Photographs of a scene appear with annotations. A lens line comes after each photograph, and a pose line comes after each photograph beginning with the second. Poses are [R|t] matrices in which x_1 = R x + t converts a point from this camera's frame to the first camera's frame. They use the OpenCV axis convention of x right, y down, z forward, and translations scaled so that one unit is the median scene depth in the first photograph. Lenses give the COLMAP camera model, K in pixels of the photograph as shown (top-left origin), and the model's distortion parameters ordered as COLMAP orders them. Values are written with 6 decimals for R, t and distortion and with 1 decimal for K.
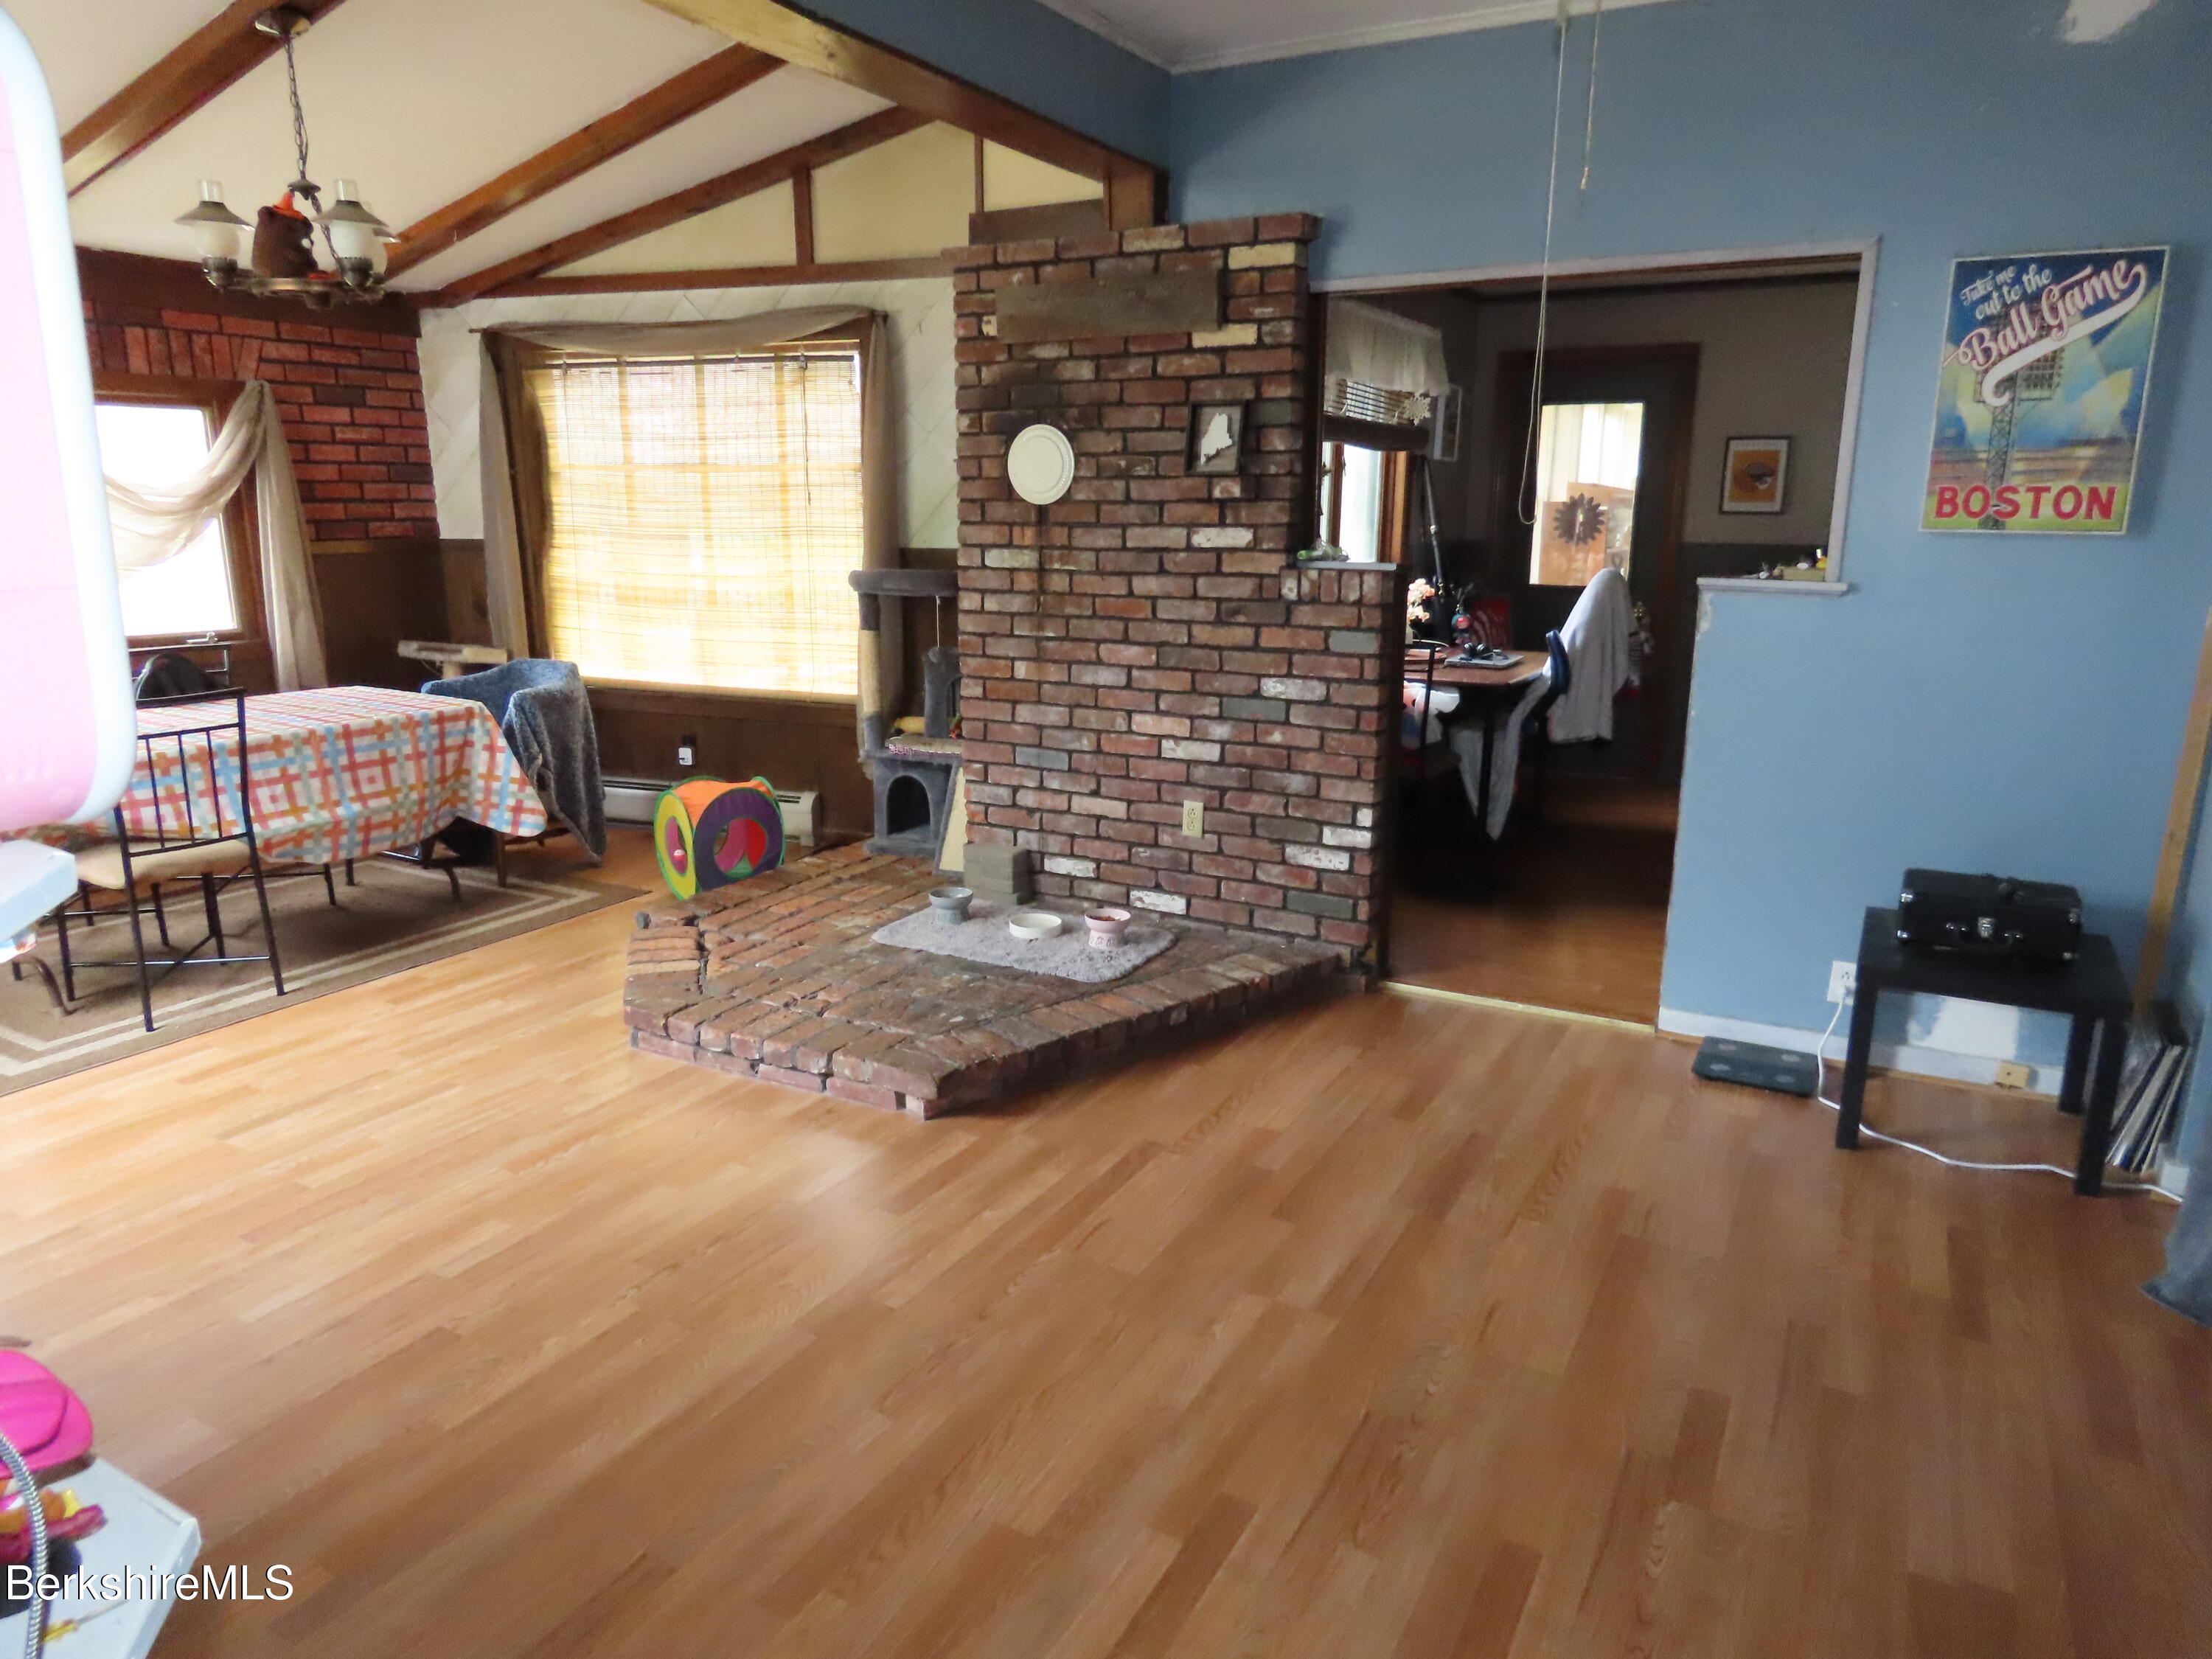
lens RADIAL K [[1406.5, 0, 1102.5], [0, 1406.5, 832.9], [0, 0, 1]] dist [-0.007352, 0.000783]
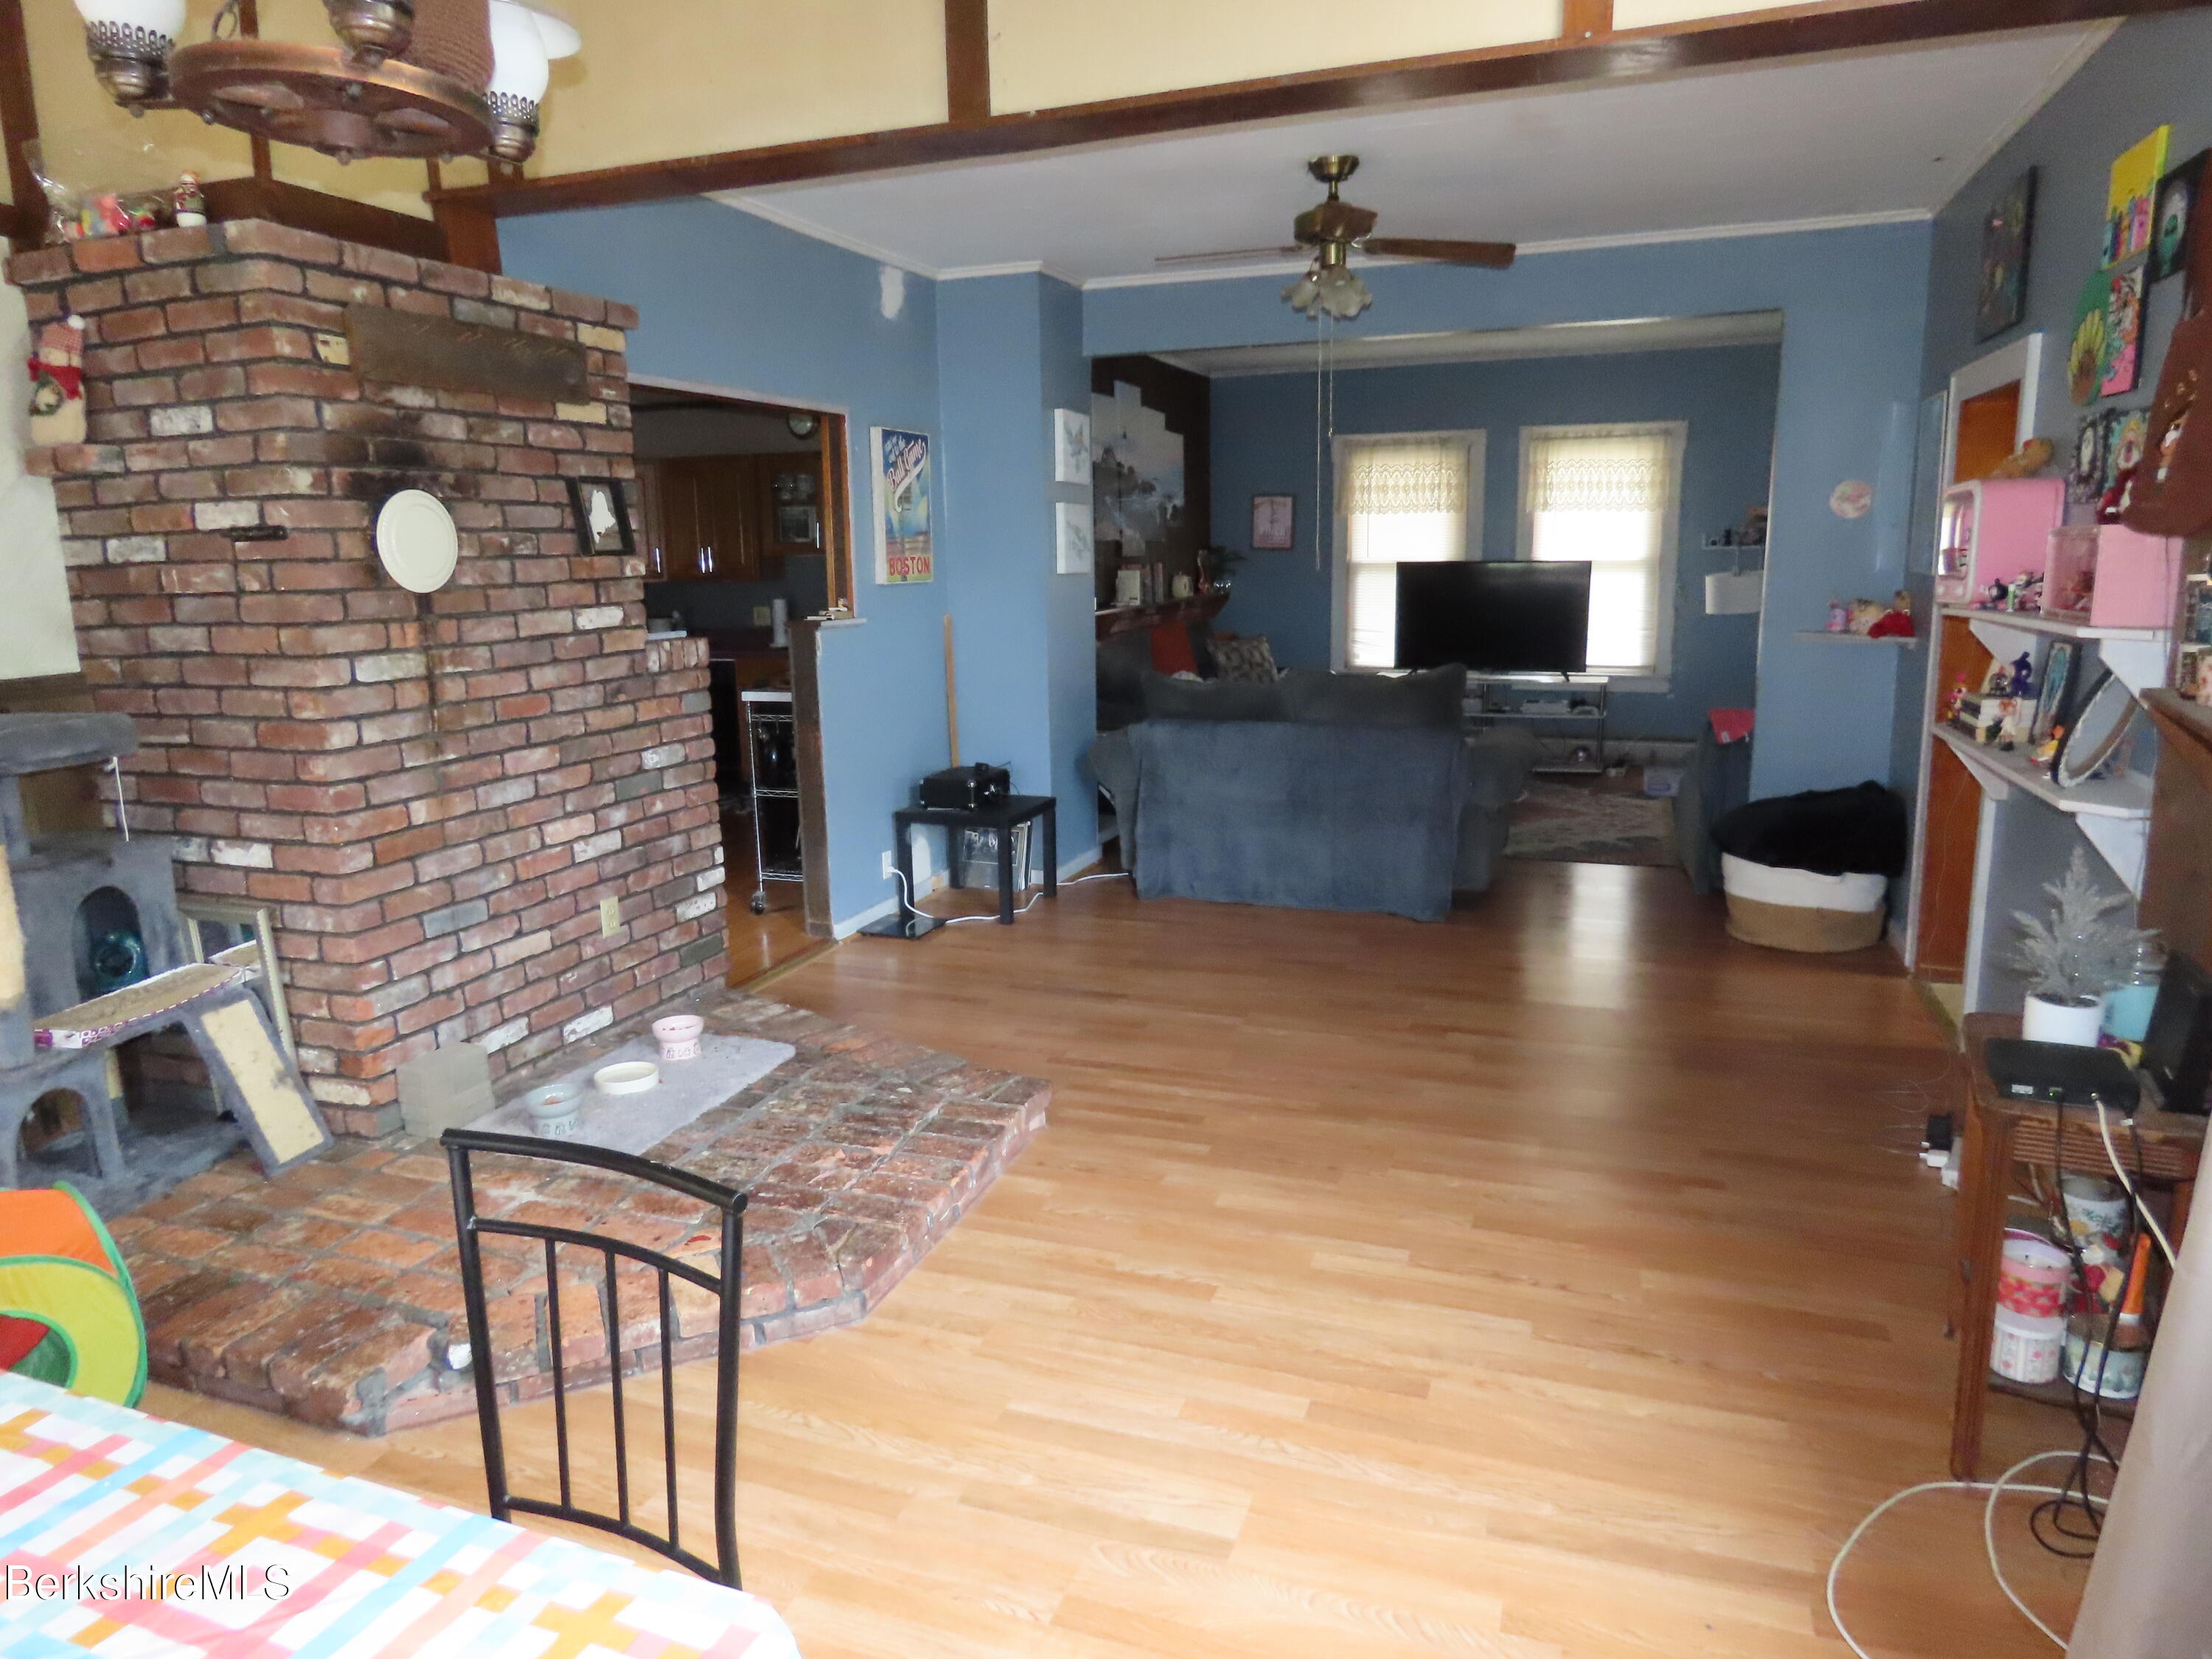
lens RADIAL K [[1401.2, 0, 1132.6], [0, 1401.2, 823.1], [0, 0, 1]] dist [0.005561, 0.001762]
pose [[-0.171037, -0.190983, 0.966577, -0.886526], [0.244261, 0.942188, 0.229387, -0.198075], [-0.954507, 0.275330, -0.114500, 0.759475]]
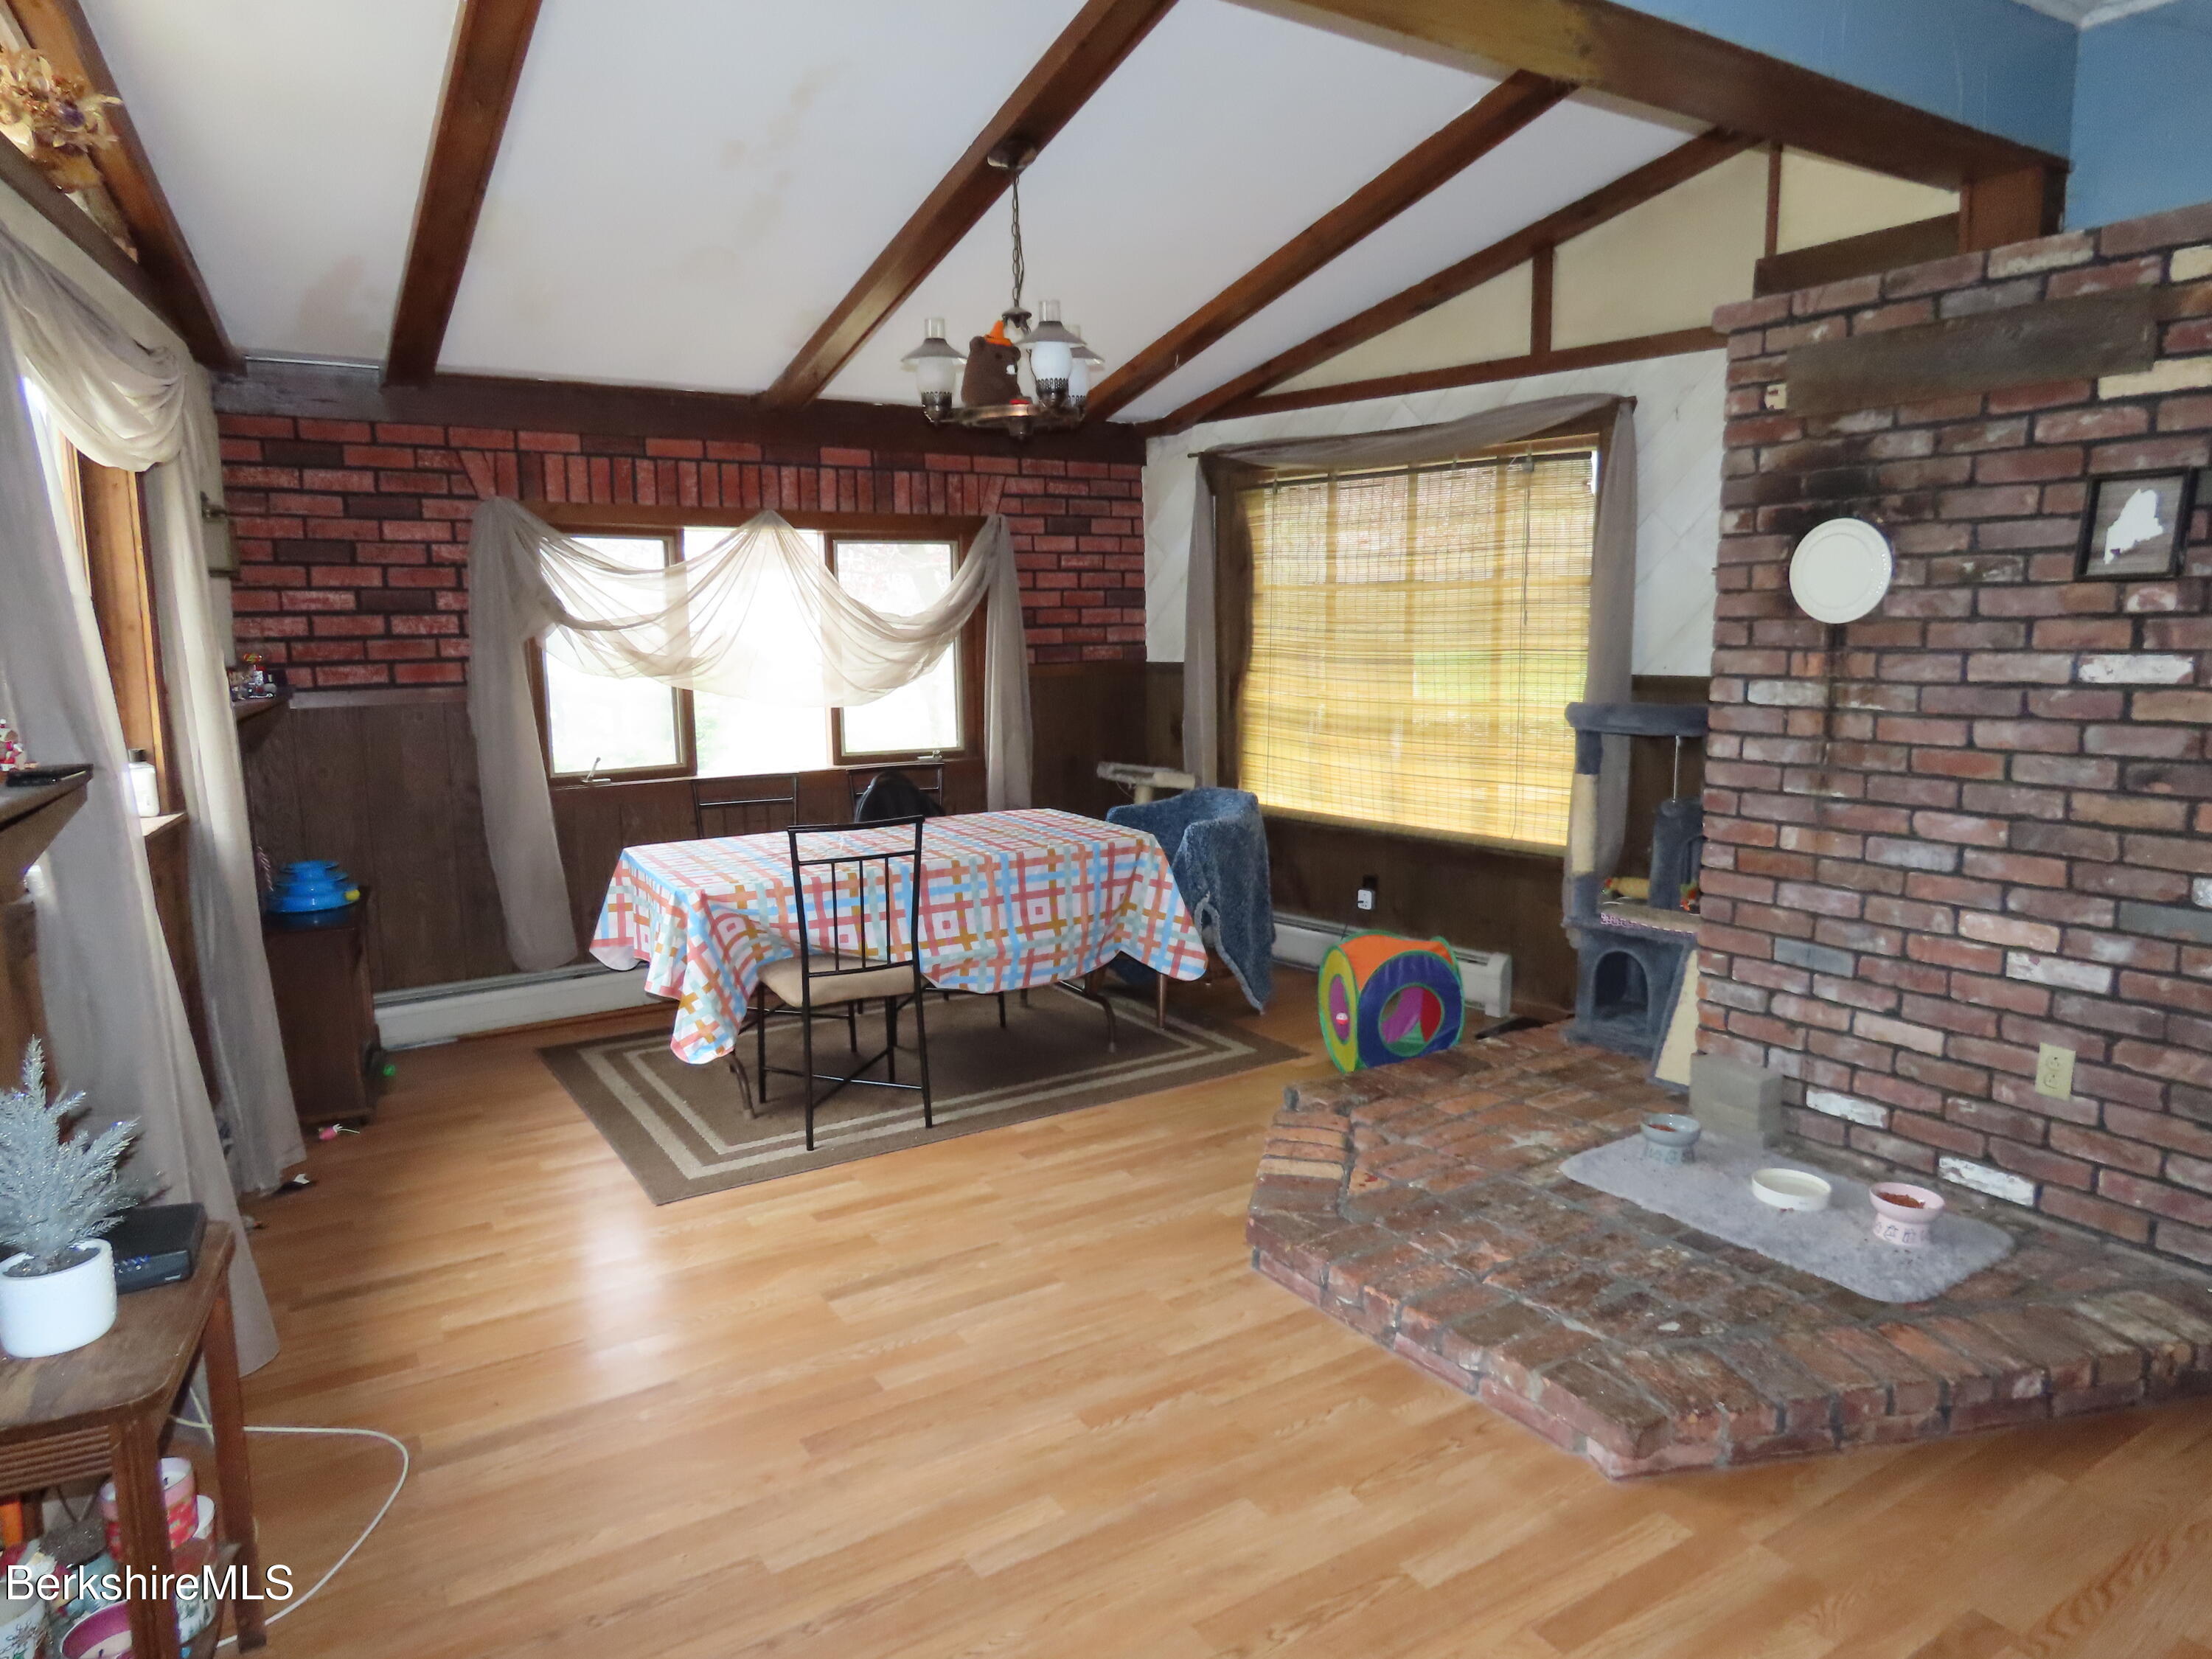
lens RADIAL K [[1397.3, 0, 1098.3], [0, 1397.3, 823.2], [0, 0, 1]] dist [-0.003689, -0.006780]
pose [[0.876656, 0.055509, -0.477904, -0.027355], [-0.095629, 0.993606, -0.060013, -0.045218], [0.471517, 0.098312, 0.876360, 0.172321]]
